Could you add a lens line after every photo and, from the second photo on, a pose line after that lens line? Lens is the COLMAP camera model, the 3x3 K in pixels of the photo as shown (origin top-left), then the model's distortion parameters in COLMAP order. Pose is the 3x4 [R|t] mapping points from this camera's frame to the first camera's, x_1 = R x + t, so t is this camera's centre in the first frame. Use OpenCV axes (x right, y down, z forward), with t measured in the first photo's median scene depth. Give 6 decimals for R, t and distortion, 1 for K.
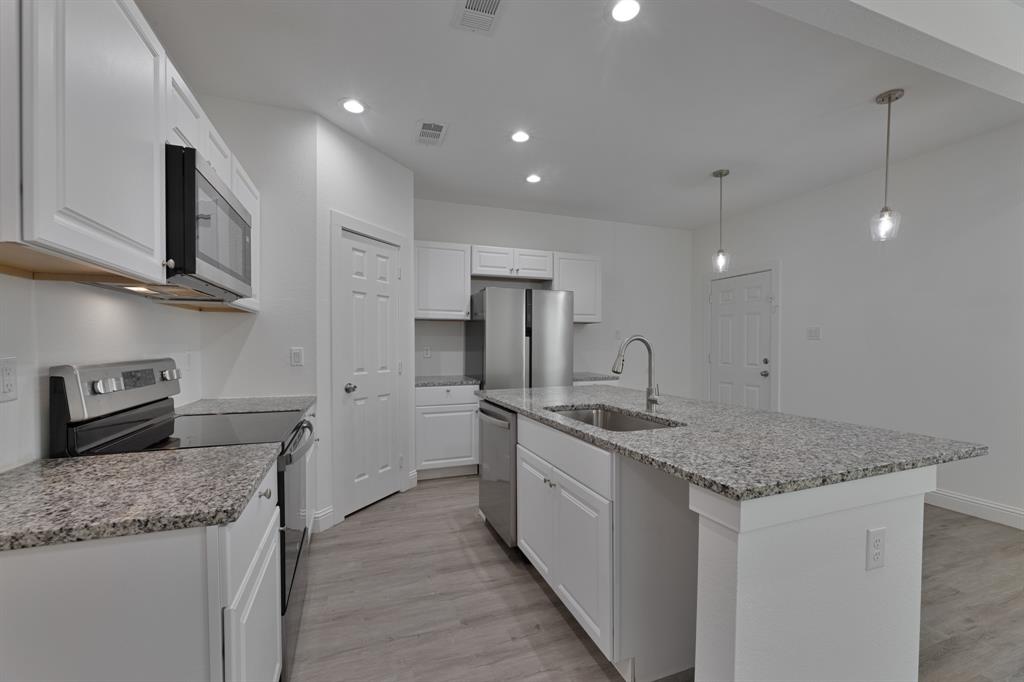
lens RADIAL K [[412.5, 0, 502.9], [0, 412.5, 350.4], [0, 0, 1]] dist [-0.002173, -0.000714]
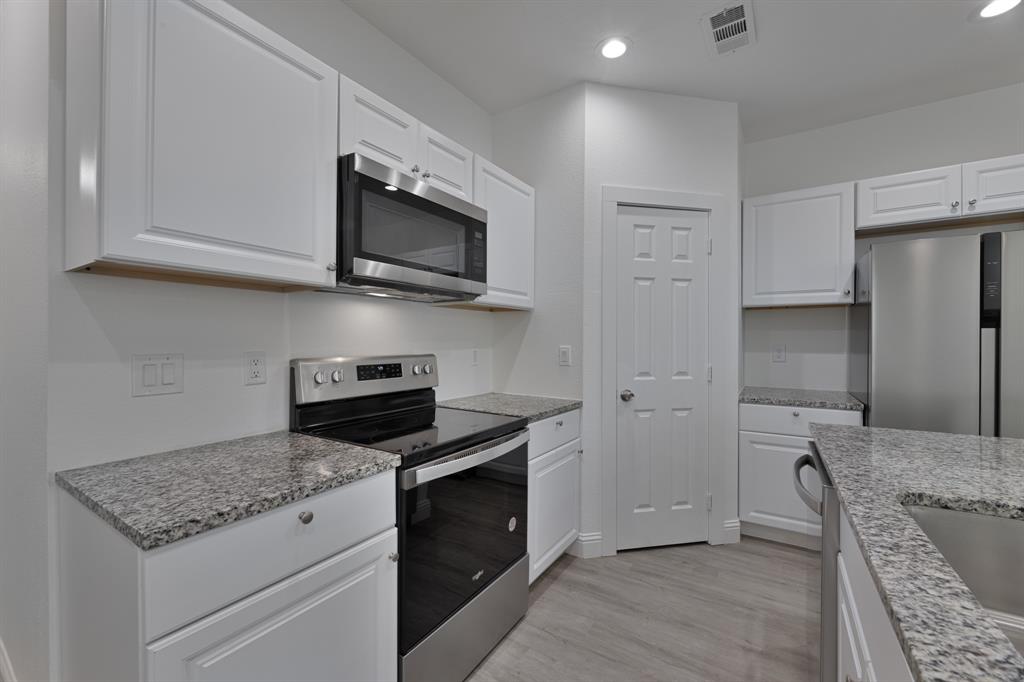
lens RADIAL K [[412.5, 0, 509.9], [0, 412.5, 341.5], [0, 0, 1]] dist [-0.002173, -0.000714]
pose [[0.604852, 0.001293, -0.796337, 0.146608], [-0.013977, 0.999862, -0.008992, -0.006126], [0.796215, 0.016569, 0.604787, 0.326136]]
